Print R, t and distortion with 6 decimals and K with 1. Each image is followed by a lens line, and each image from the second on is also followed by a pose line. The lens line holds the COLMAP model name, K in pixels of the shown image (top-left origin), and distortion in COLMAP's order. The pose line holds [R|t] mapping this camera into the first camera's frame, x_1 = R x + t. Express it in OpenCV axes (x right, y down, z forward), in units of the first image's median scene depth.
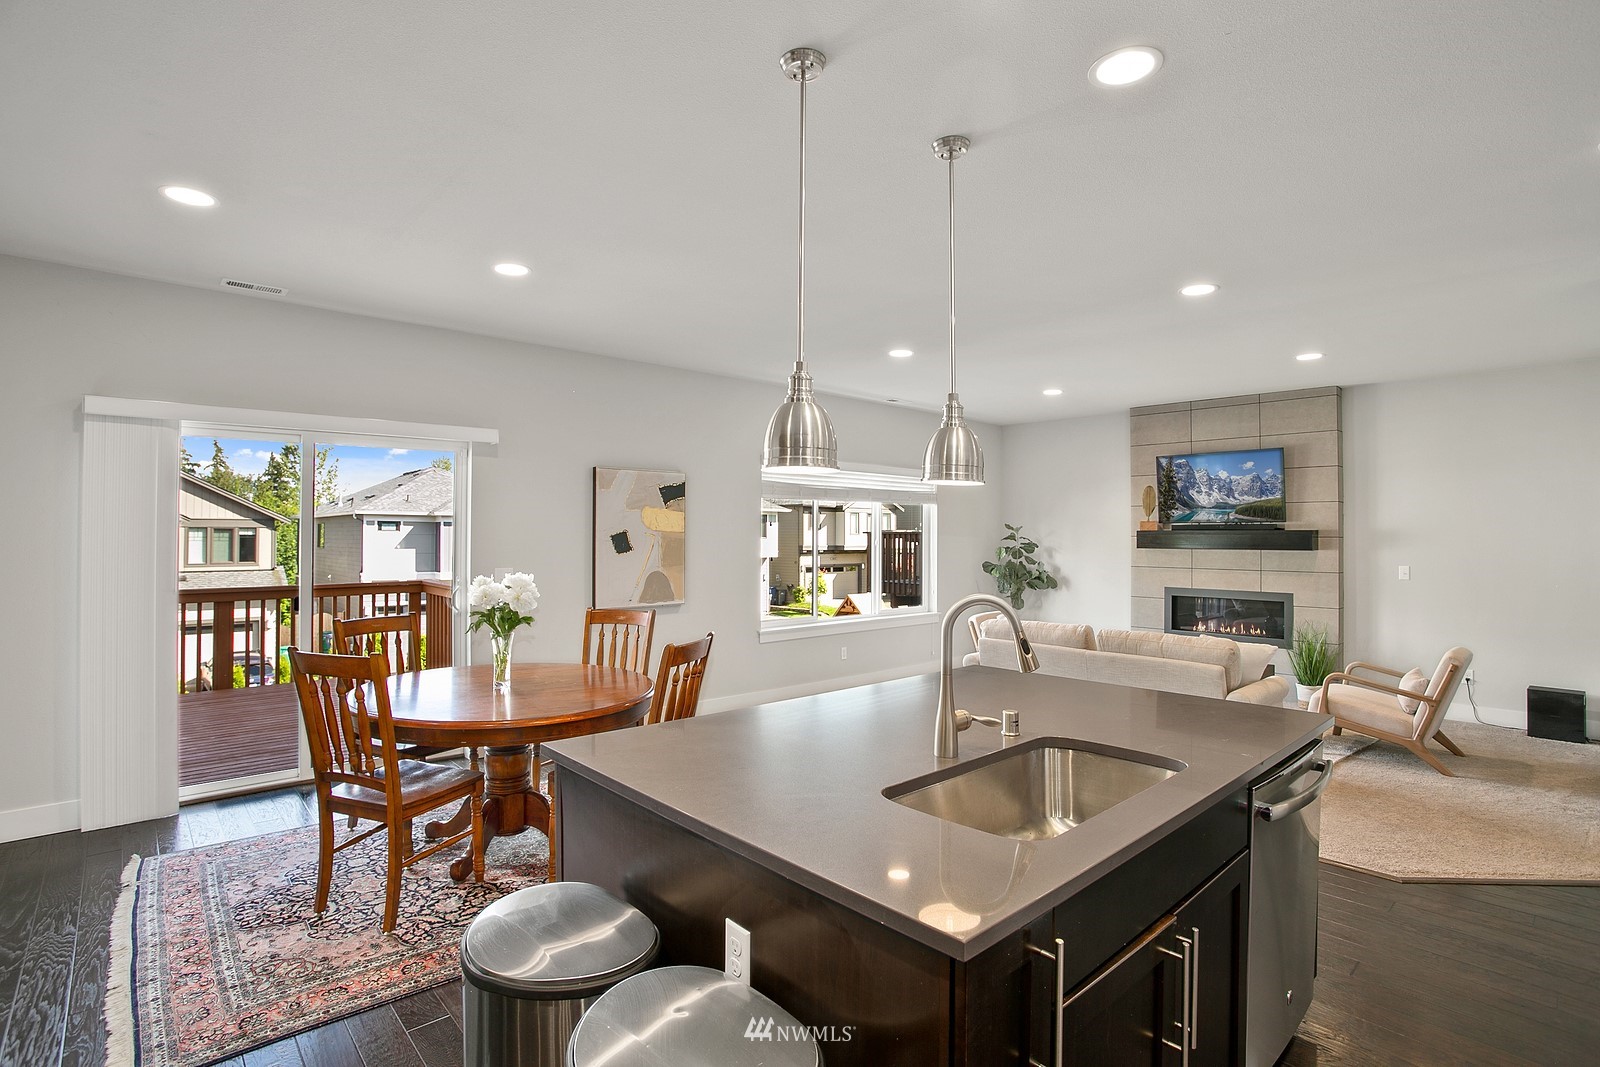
lens RADIAL K [[783.8, 0, 797.2], [0, 783.8, 526.0], [0, 0, 1]] dist [-0.063477, 0.026652]
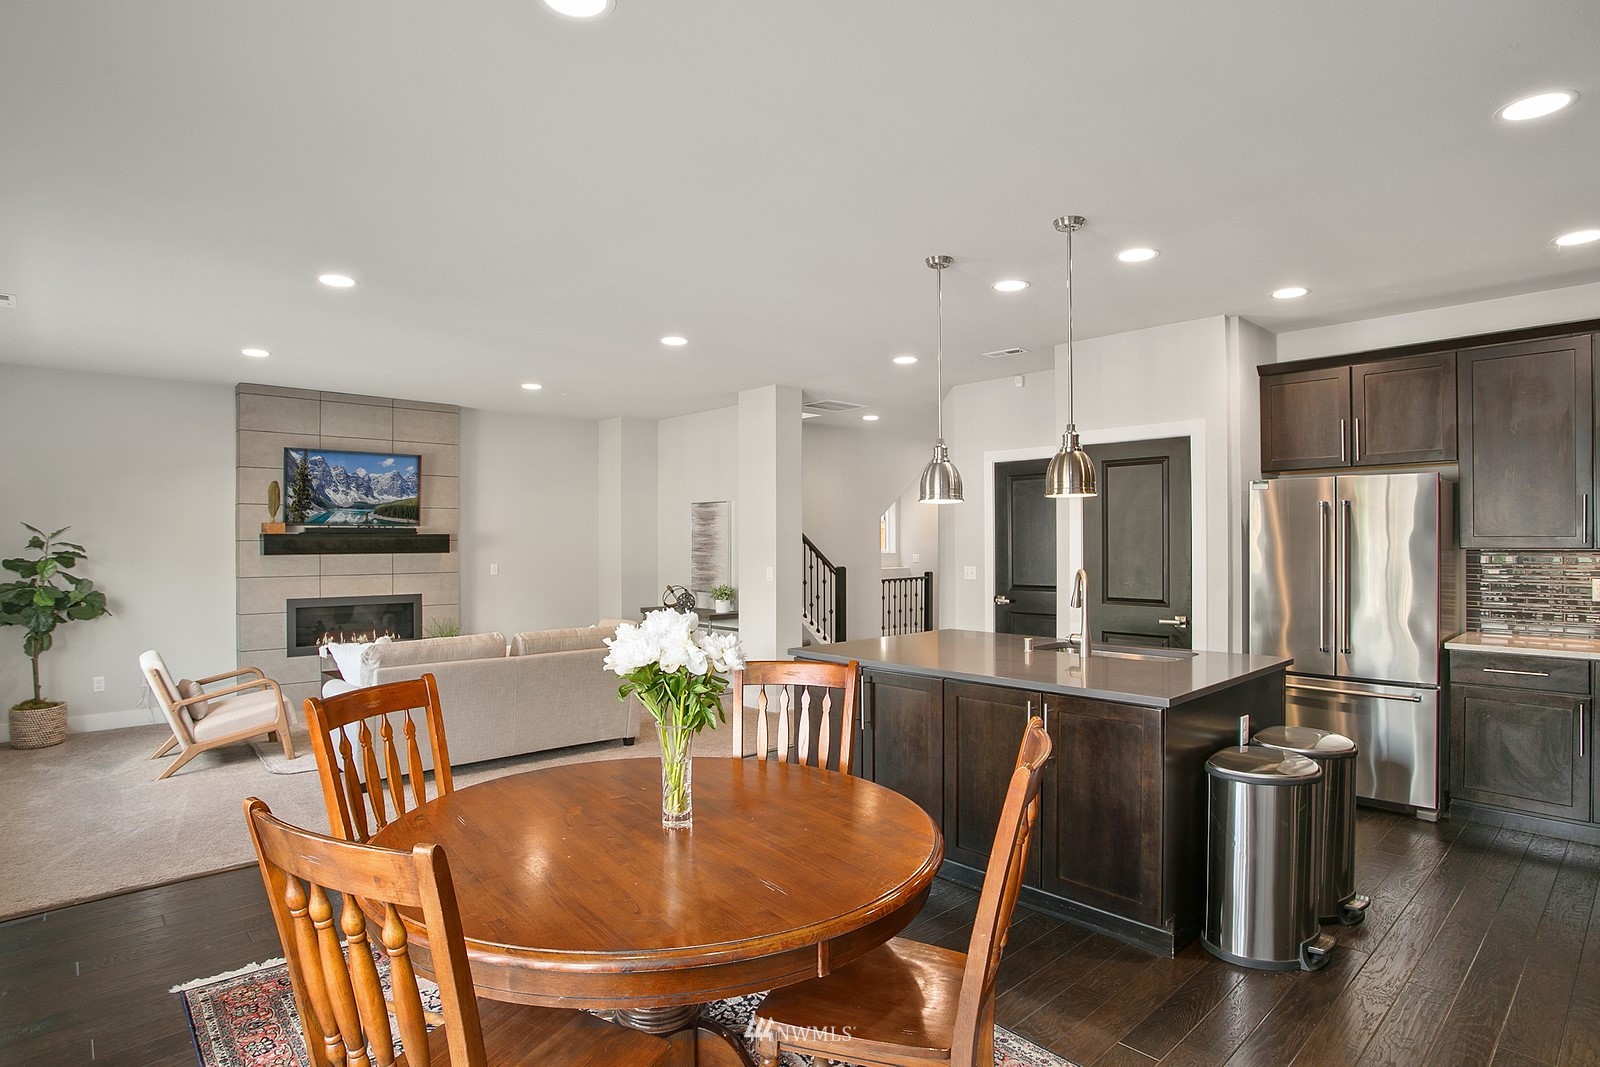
lens RADIAL K [[848.1, 0, 747.2], [0, 848.1, 546.8], [0, 0, 1]] dist [-0.001233, 0.000028]
pose [[0.058928, -0.011895, 0.998191, -0.438801], [-0.007474, 0.999896, 0.012356, 0.005149], [-0.998234, -0.008189, 0.058833, 0.432408]]
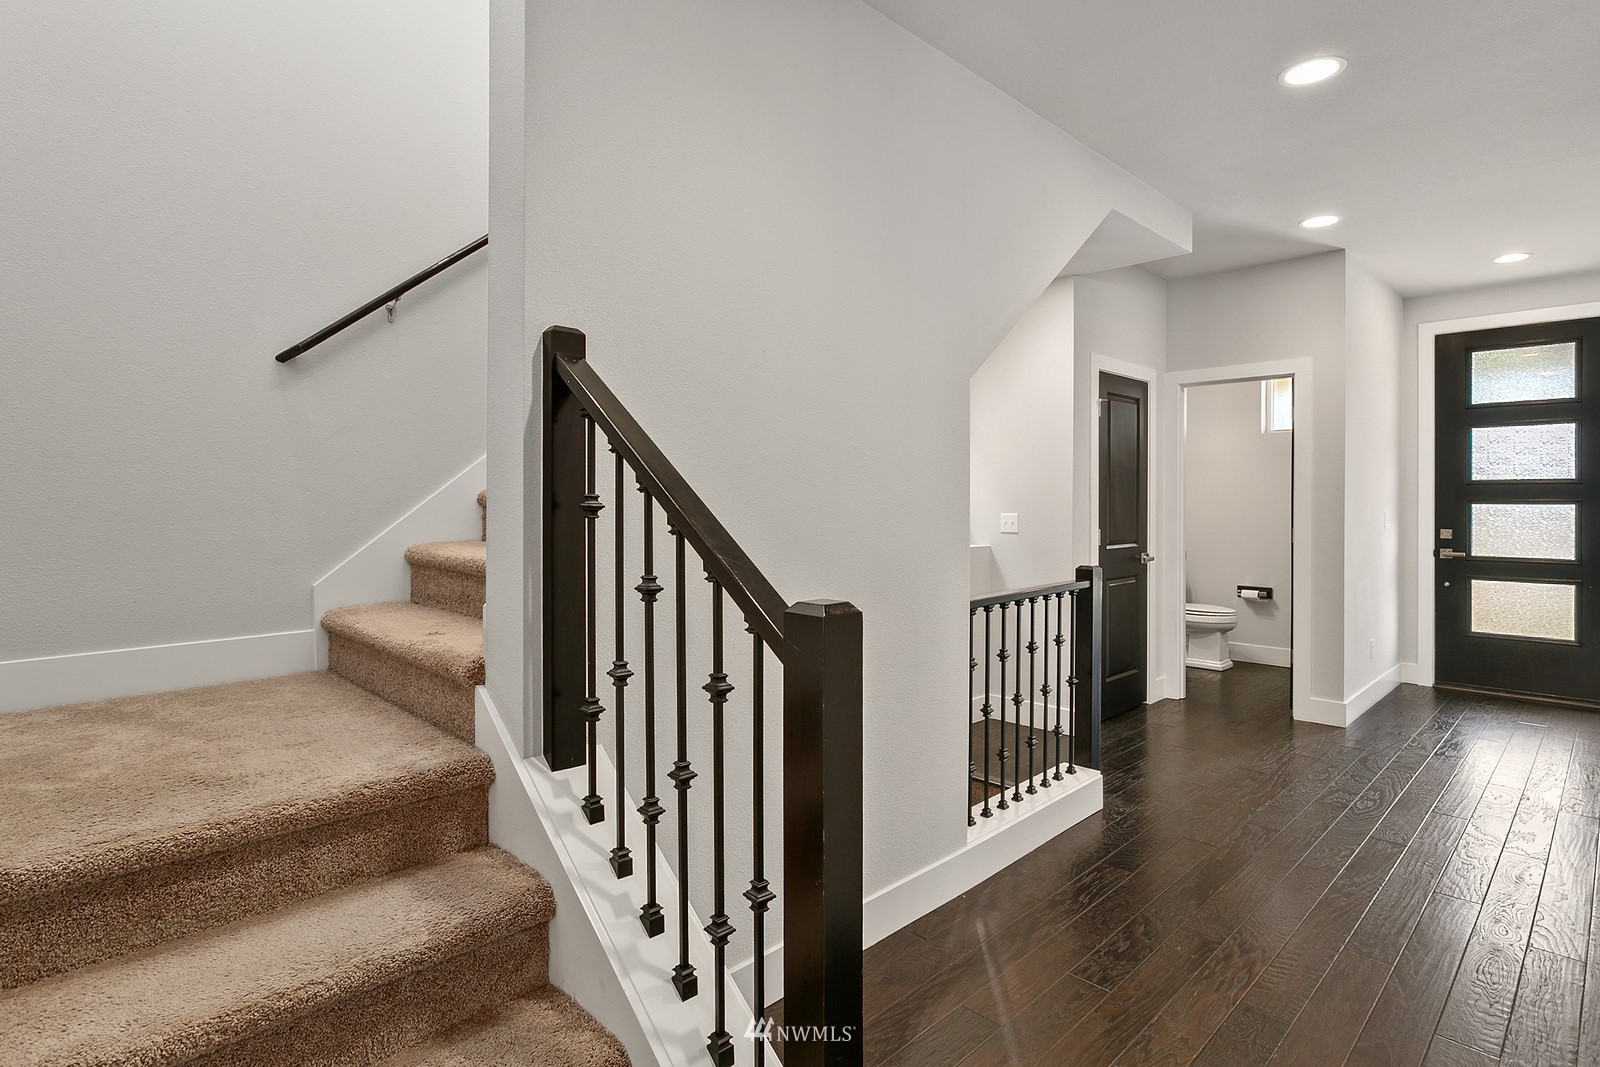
lens RADIAL K [[809.8, 0, 802.3], [0, 809.8, 509.4], [0, 0, 1]] dist [0.001685, 0.000495]
pose [[-0.027754, -0.017054, 0.999469, 0.555544], [-0.008502, 0.999822, 0.016824, 0.024890], [-0.999579, -0.008031, -0.027895, 0.381815]]
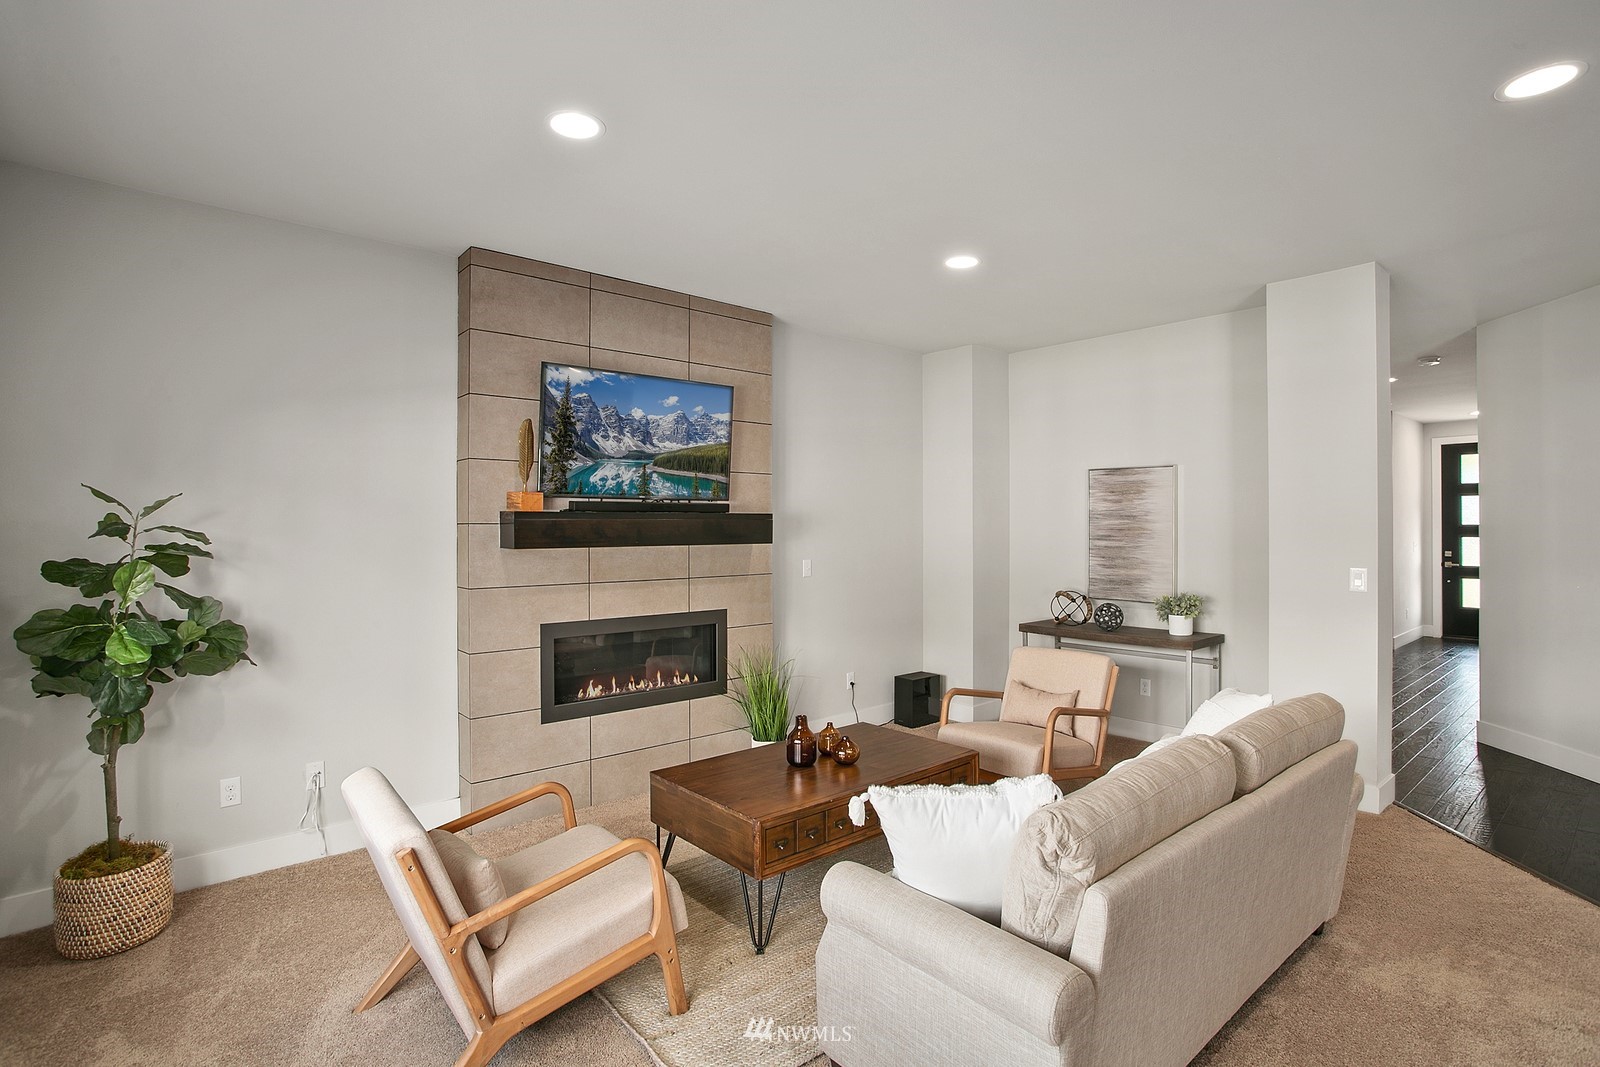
lens RADIAL K [[783.8, 0, 797.2], [0, 783.8, 526.0], [0, 0, 1]] dist [-0.063477, 0.026652]
pose [[0.034791, -0.002812, 0.999391, -0.024229], [-0.007788, 0.999965, 0.003084, 0.012512], [-0.999364, -0.007891, 0.034768, 0.815941]]
